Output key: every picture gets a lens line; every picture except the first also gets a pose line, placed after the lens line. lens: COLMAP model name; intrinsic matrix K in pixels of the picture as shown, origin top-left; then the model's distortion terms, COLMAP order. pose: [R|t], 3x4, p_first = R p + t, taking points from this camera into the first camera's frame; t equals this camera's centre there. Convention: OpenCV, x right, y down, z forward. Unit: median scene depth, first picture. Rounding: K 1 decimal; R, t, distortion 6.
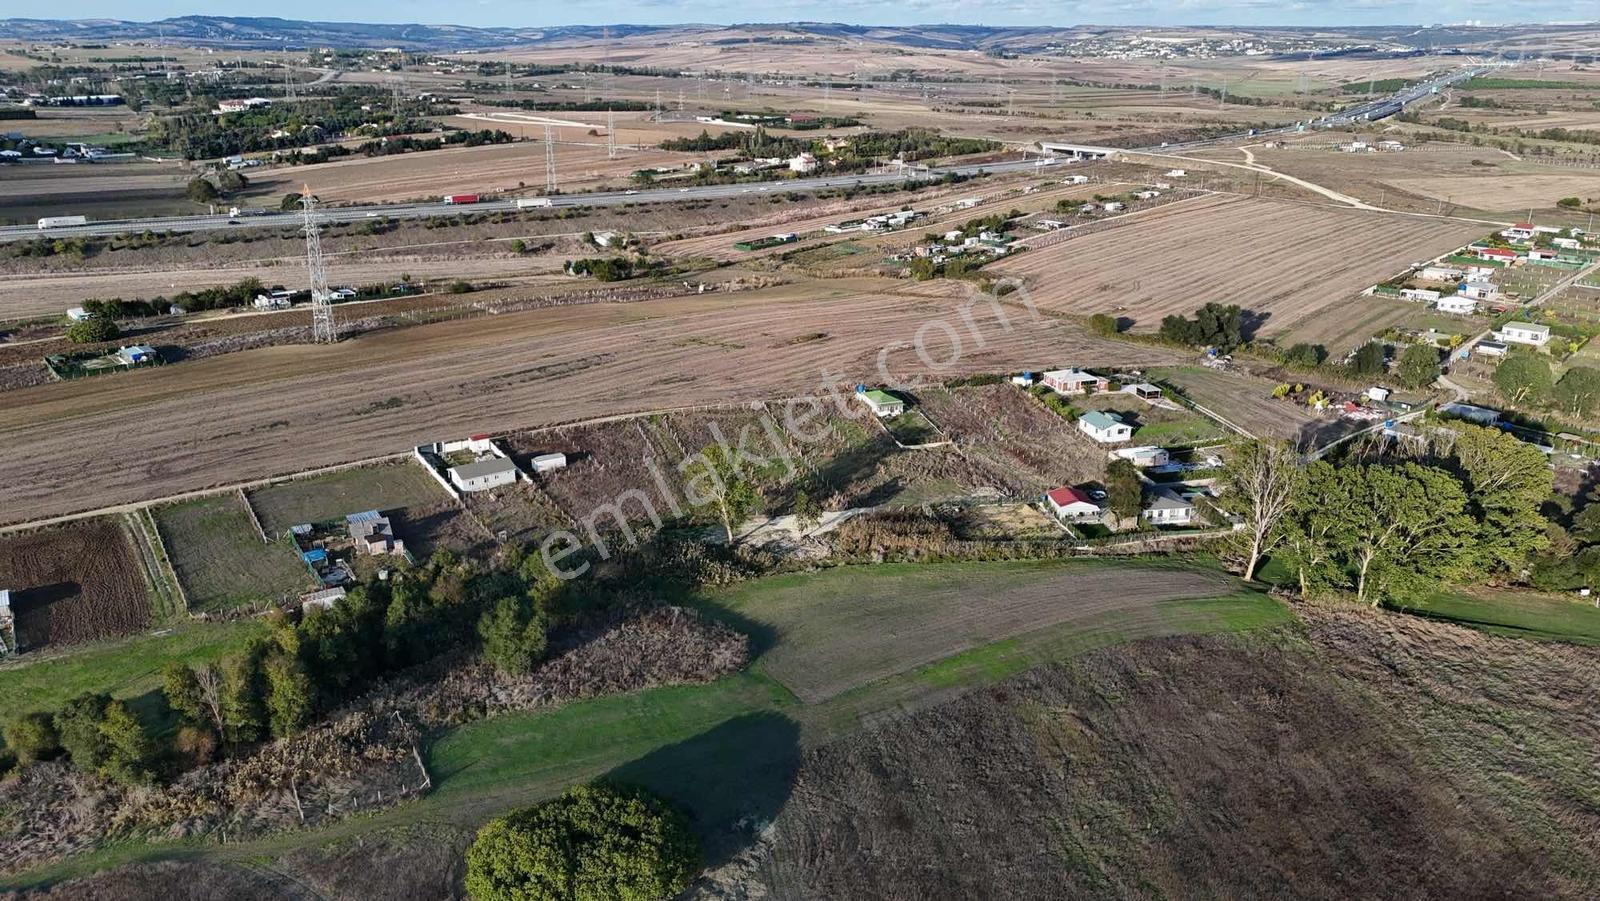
lens RADIAL K [[1163.1, 0, 796.6], [0, 1163.1, 451.9], [0, 0, 1]] dist [0.080316, -0.087570]
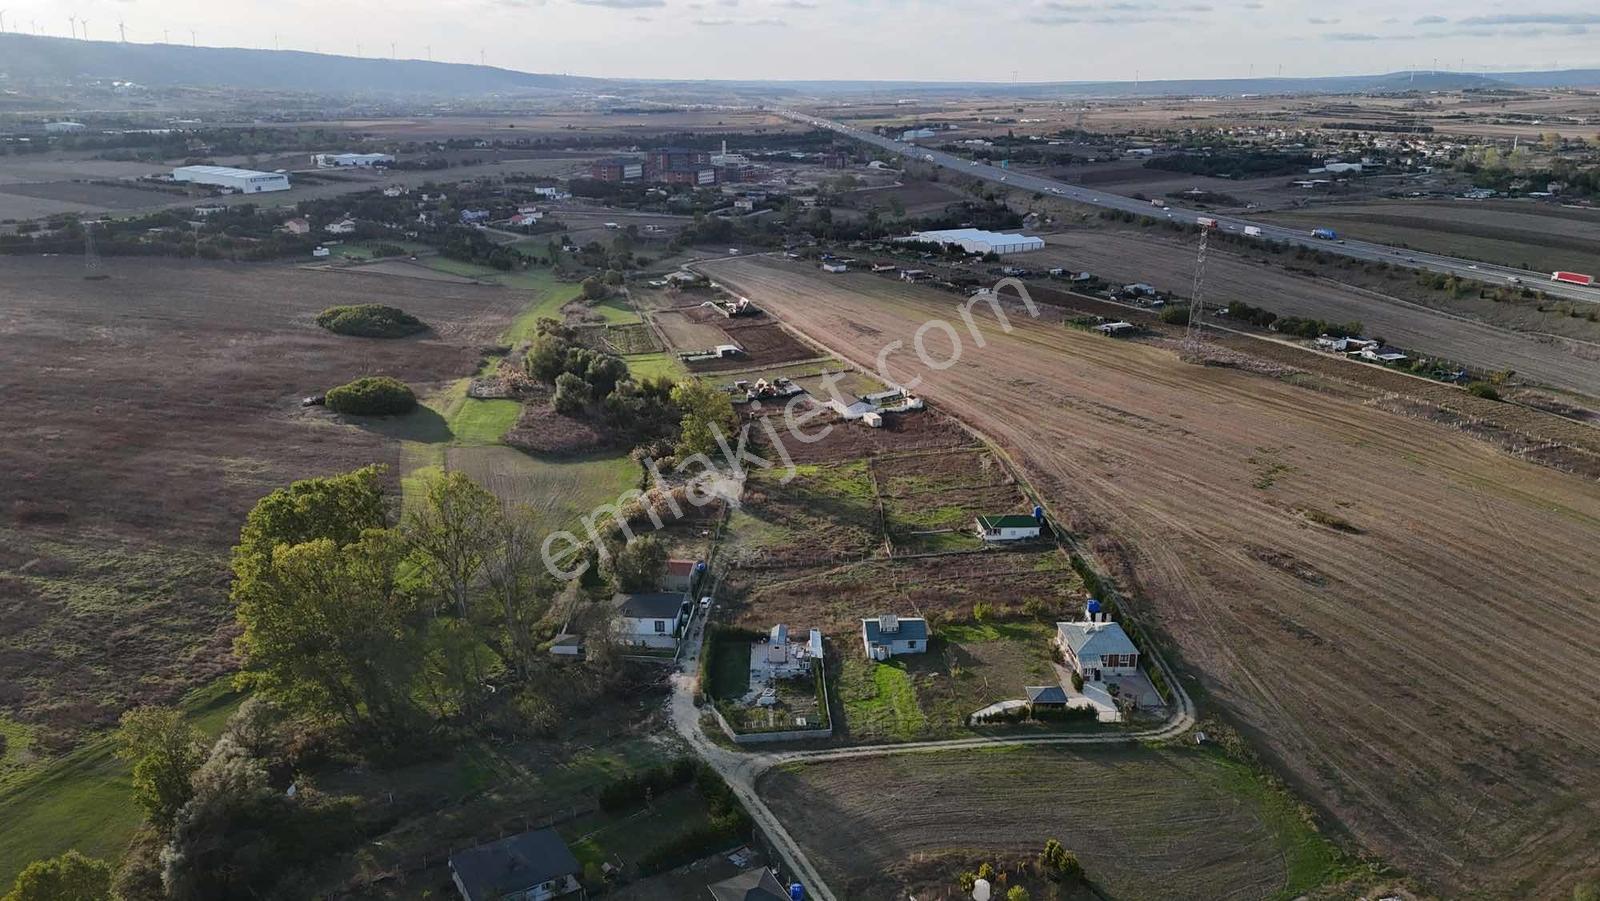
lens RADIAL K [[1163.1, 0, 796.6], [0, 1163.1, 451.9], [0, 0, 1]] dist [0.080316, -0.087570]
pose [[-0.254598, 0.278653, -0.926030, 0.545963], [-0.330585, 0.874817, 0.354131, -0.210467], [0.908786, 0.396294, -0.130608, 0.613034]]
